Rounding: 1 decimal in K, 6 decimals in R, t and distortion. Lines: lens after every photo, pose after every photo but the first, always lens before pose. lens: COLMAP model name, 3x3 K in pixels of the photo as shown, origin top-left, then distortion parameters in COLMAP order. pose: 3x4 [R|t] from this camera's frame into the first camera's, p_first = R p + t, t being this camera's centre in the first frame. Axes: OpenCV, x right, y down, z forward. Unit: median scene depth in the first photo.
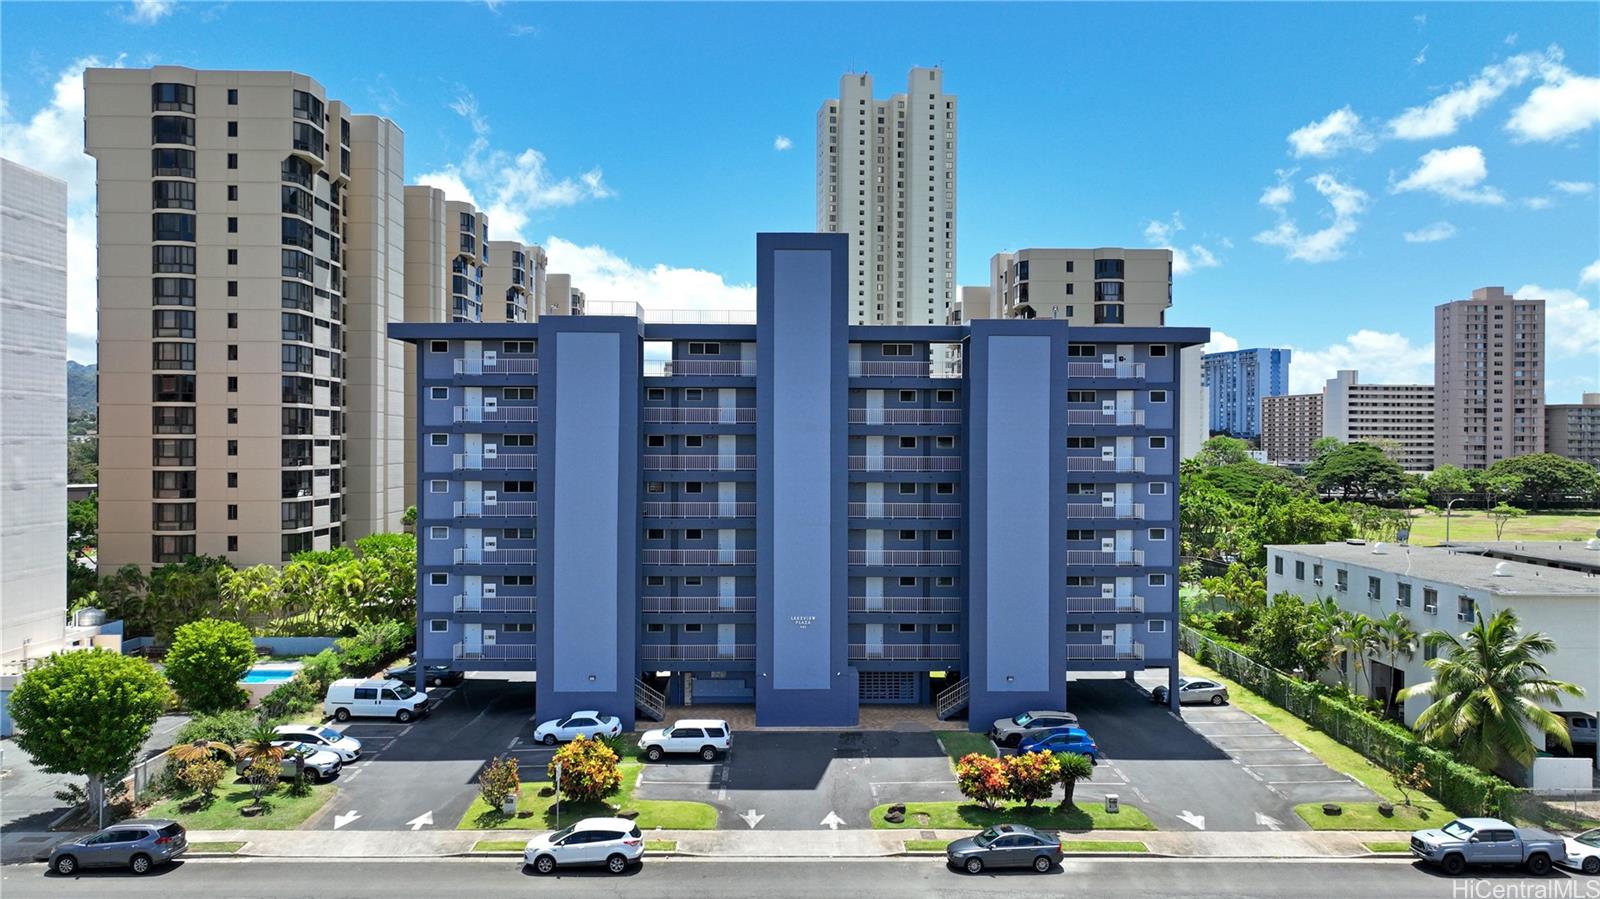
lens RADIAL K [[1080.1, 0, 751.9], [0, 1080.1, 452.7], [0, 0, 1]] dist [-0.005256, 0.000635]
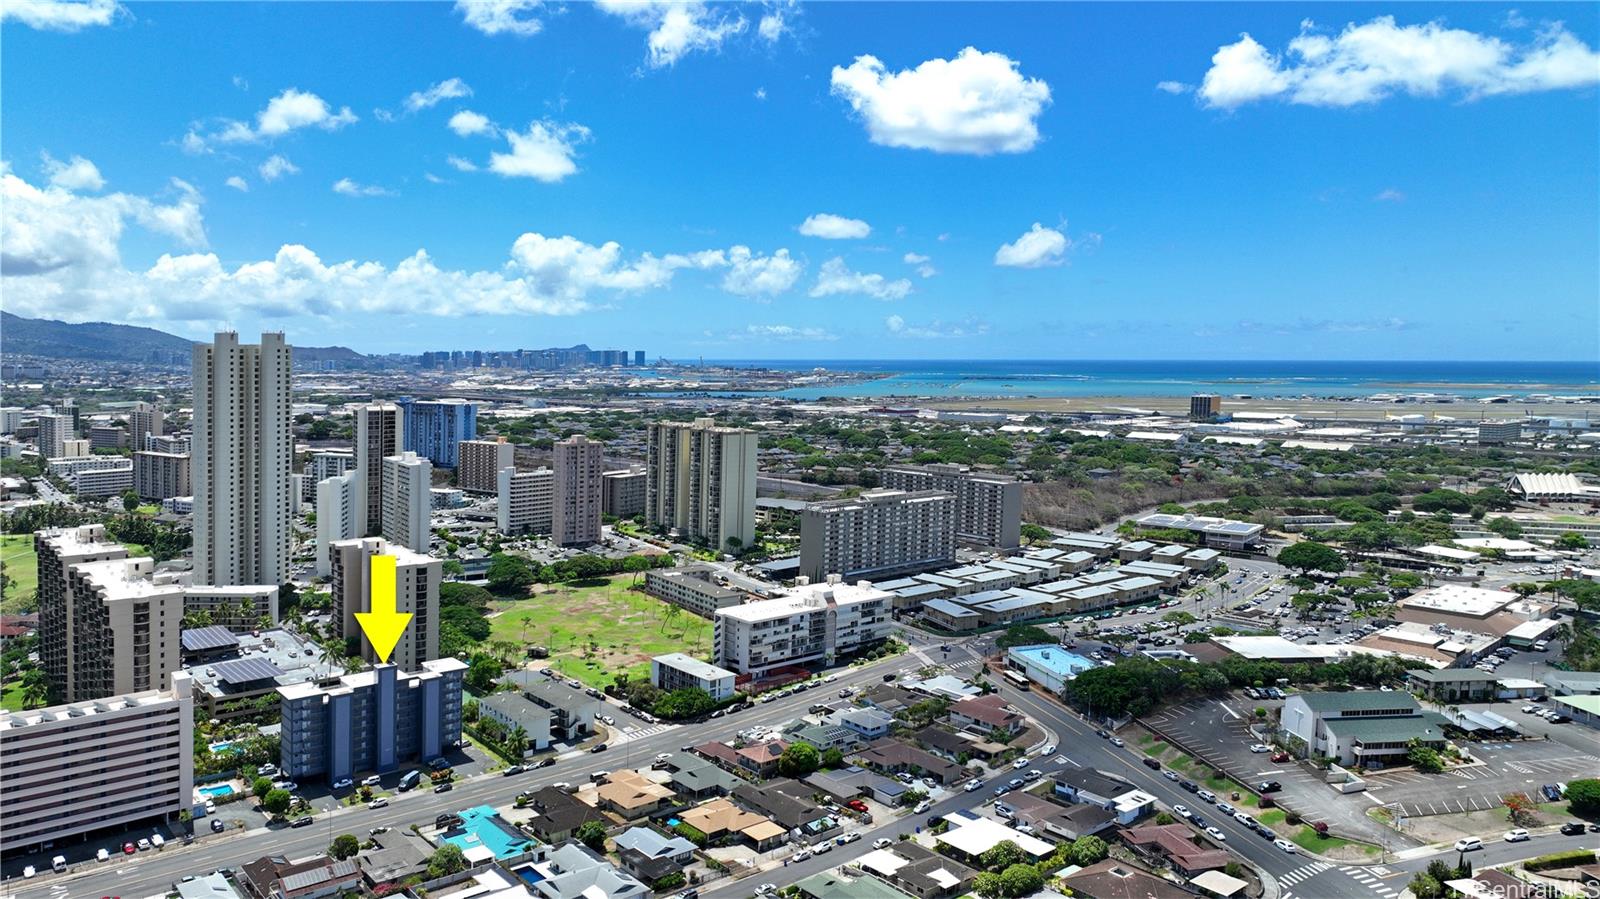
lens RADIAL K [[1080.1, 0, 751.9], [0, 1080.1, 452.7], [0, 0, 1]] dist [-0.005256, 0.000635]
pose [[0.754539, -0.025819, 0.655747, -1.593383], [-0.023243, 0.997547, 0.066021, -1.305924], [-0.655843, -0.065057, 0.752089, -3.064265]]
